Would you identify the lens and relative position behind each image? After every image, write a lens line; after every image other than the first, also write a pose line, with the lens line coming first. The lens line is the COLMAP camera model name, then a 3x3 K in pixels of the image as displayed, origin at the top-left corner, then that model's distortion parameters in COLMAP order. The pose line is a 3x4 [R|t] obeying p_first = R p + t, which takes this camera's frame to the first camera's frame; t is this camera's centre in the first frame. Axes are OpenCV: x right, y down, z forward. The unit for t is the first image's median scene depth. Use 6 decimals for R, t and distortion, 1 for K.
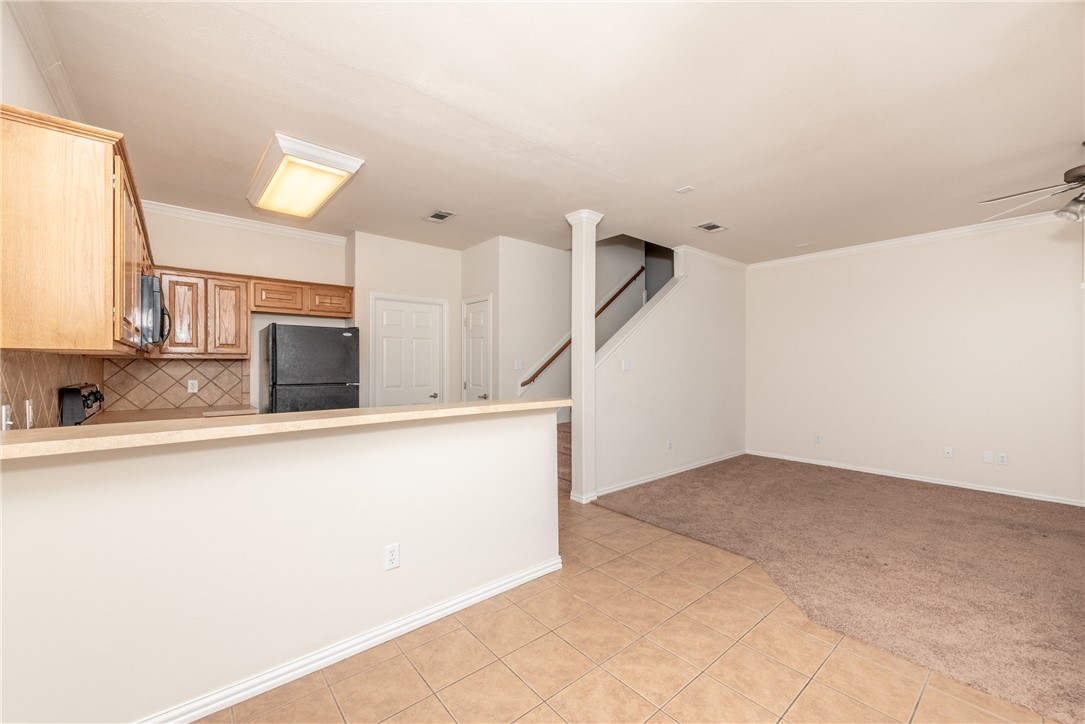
lens RADIAL K [[434.9, 0, 548.2], [0, 434.9, 364.4], [0, 0, 1]] dist [0.000300, 0.000468]
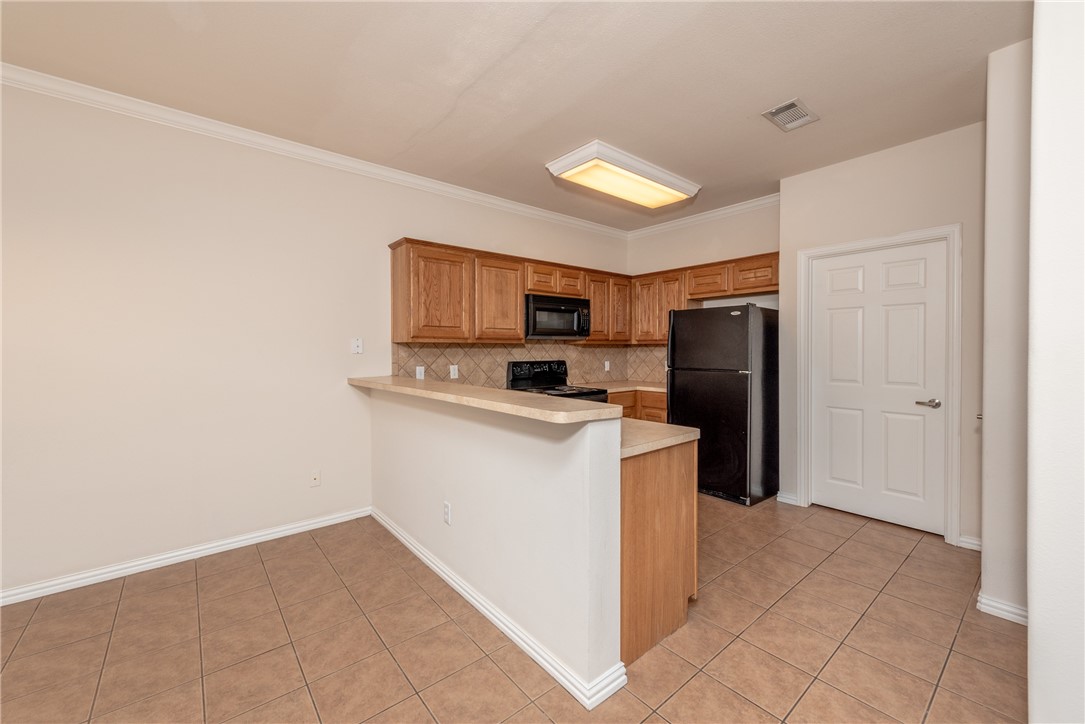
lens RADIAL K [[434.9, 0, 547.1], [0, 434.9, 356.0], [0, 0, 1]] dist [0.000300, 0.000468]
pose [[-0.030666, 0.011193, -0.999467, 0.475239], [0.002646, 0.999935, 0.011117, 0.005291], [0.999526, -0.002303, -0.030694, 0.780232]]
